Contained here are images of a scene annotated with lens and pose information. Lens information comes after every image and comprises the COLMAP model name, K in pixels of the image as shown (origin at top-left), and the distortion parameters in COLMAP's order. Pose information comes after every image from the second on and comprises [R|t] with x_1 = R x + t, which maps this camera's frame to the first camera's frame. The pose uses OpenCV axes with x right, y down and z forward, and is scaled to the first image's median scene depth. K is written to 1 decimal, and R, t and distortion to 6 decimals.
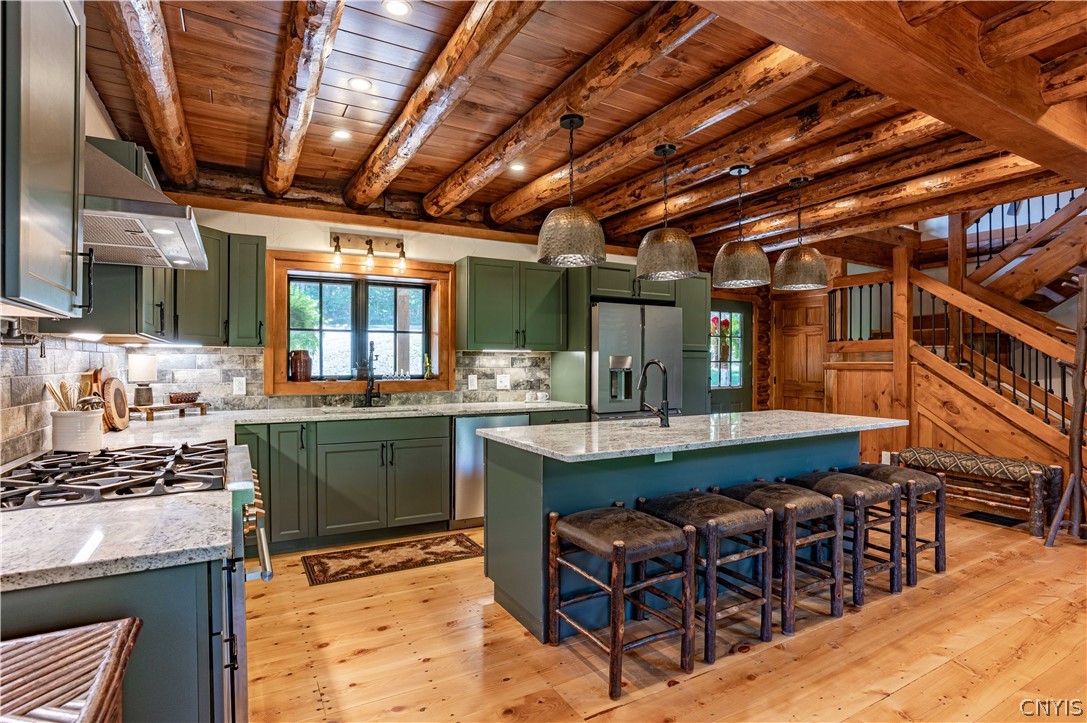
lens RADIAL K [[482.4, 0, 555.2], [0, 482.4, 363.4], [0, 0, 1]] dist [-0.068326, 0.031170]
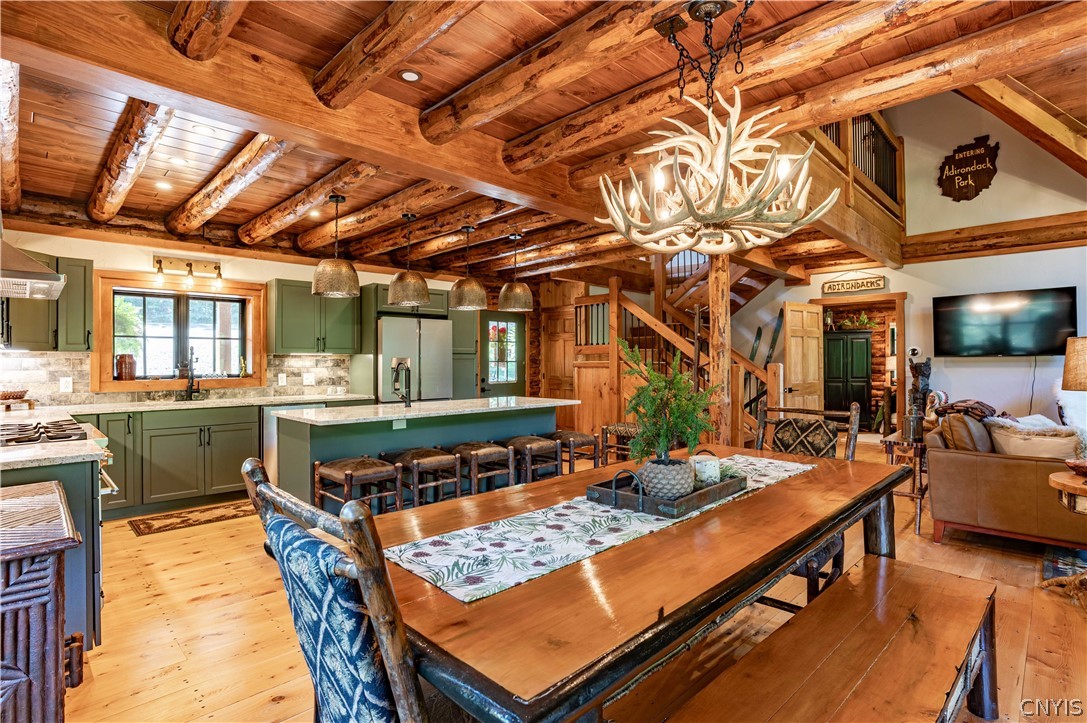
lens RADIAL K [[535.4, 0, 549.3], [0, 535.4, 359.7], [0, 0, 1]] dist [-0.069062, 0.032274]
pose [[0.976695, -0.004749, 0.214581, 0.220744], [0.005981, 0.999969, -0.005092, -0.000777], [-0.214550, 0.006257, 0.976693, -0.495626]]
